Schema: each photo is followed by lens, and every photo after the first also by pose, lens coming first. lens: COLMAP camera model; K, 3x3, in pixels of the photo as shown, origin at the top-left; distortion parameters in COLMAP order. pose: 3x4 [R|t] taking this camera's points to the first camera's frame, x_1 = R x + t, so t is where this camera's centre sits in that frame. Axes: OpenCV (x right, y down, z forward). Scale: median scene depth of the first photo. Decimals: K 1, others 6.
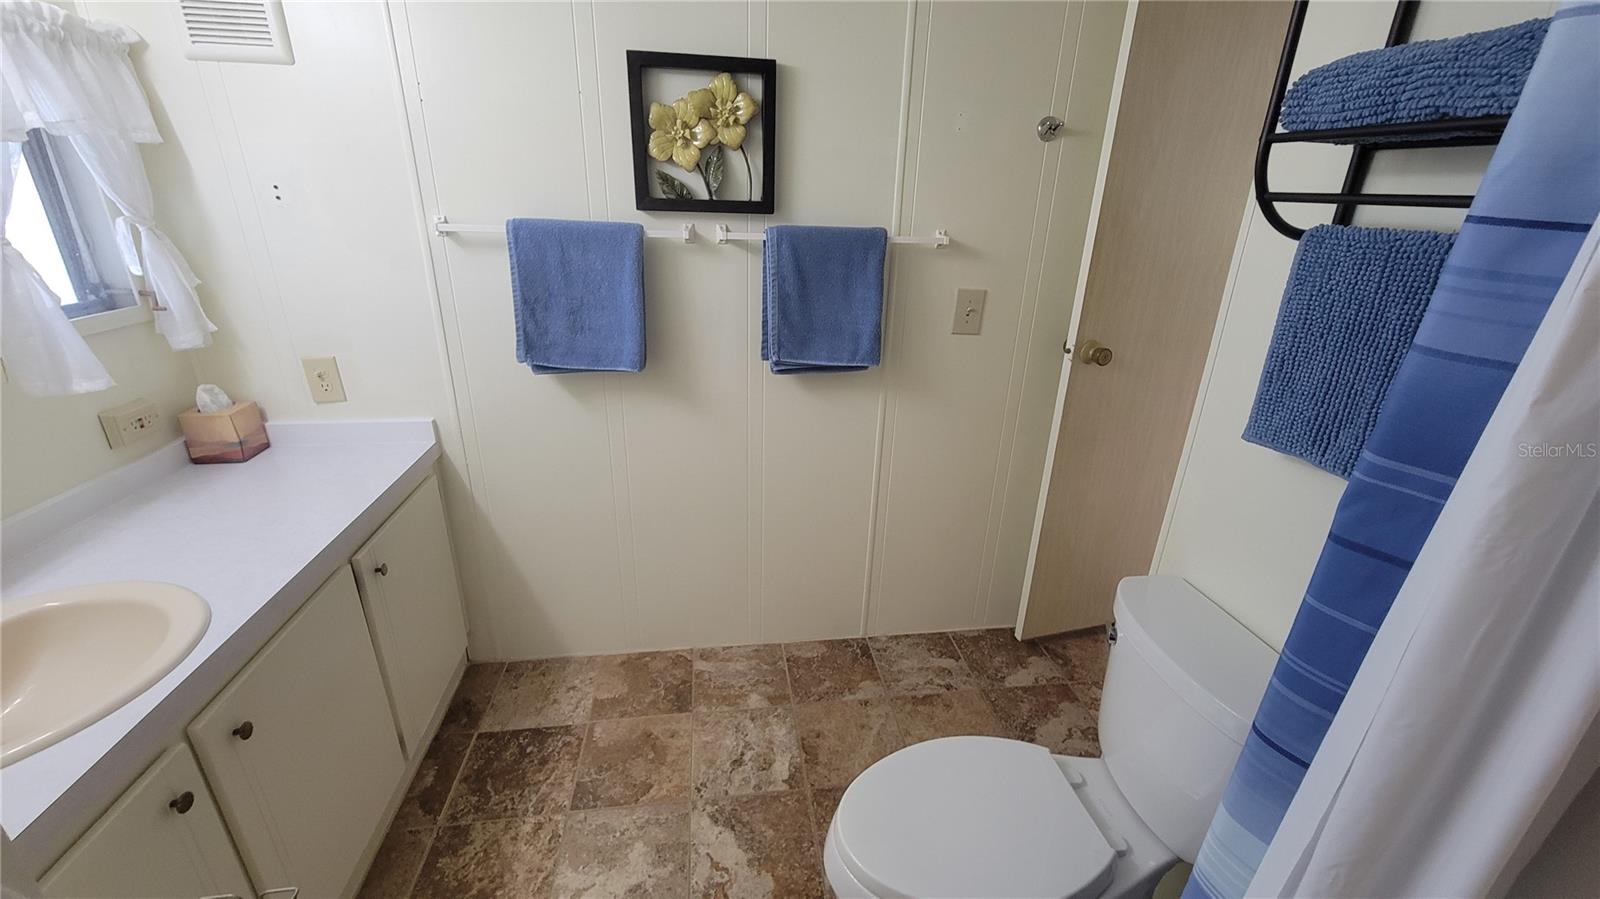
lens RADIAL K [[652.5, 0, 807.5], [0, 652.5, 462.0], [0, 0, 1]] dist [0.000080, -0.001539]
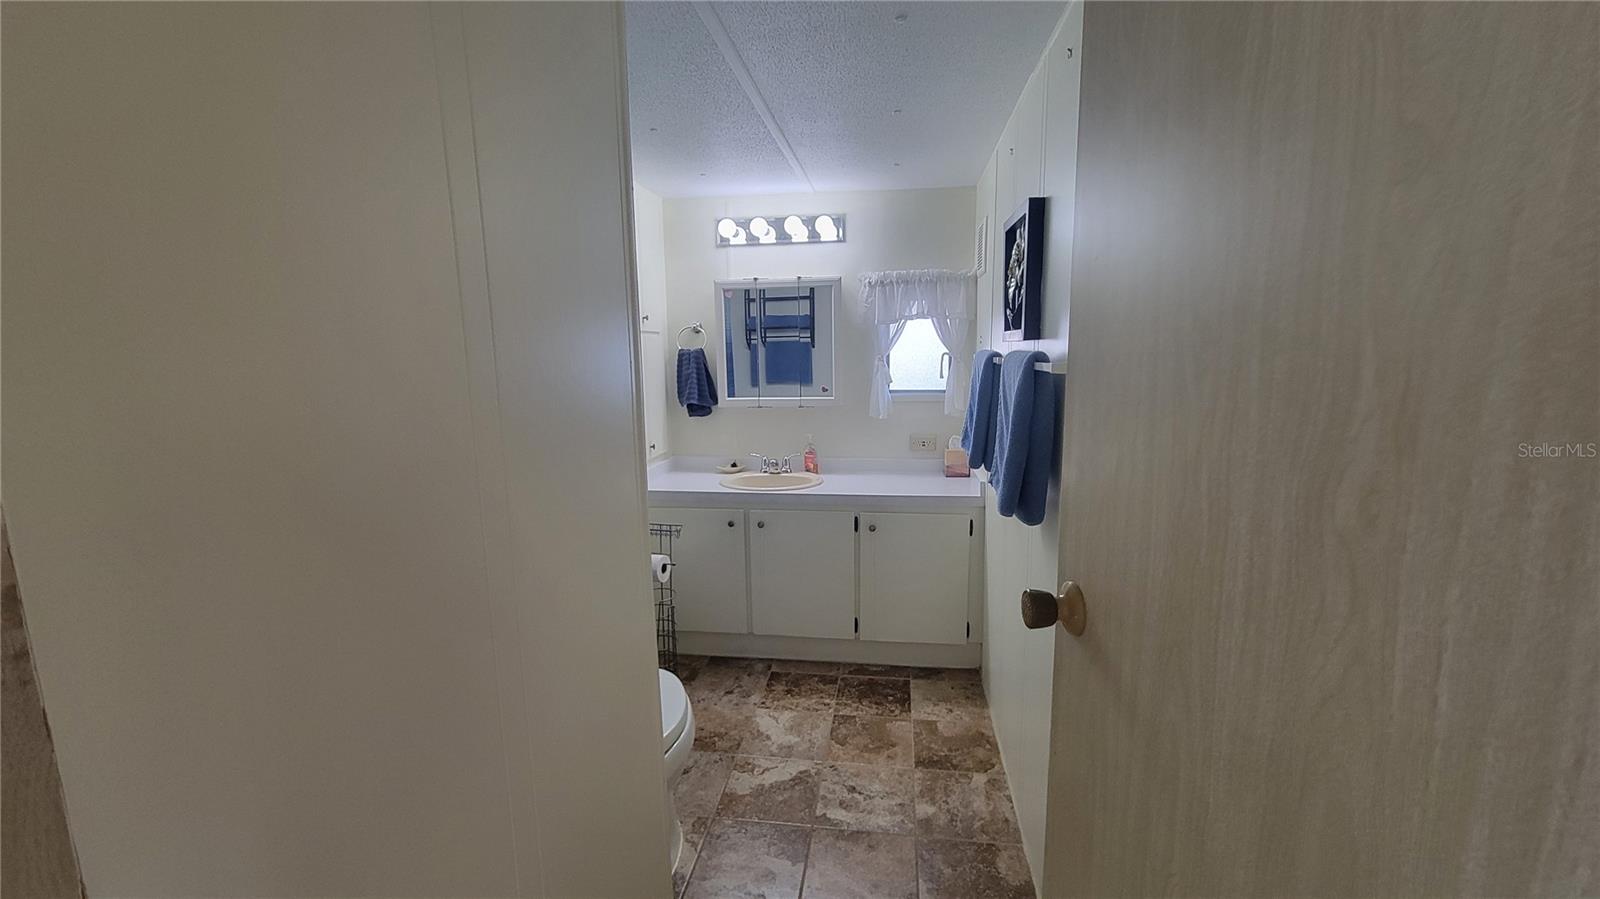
lens RADIAL K [[652.5, 0, 807.6], [0, 652.5, 448.1], [0, 0, 1]] dist [0.000080, -0.001539]
pose [[-0.294763, 0.104698, -0.949817, 0.958359], [-0.358721, 0.909159, 0.211540, -0.309021], [0.885683, 0.403074, -0.230429, 0.956199]]
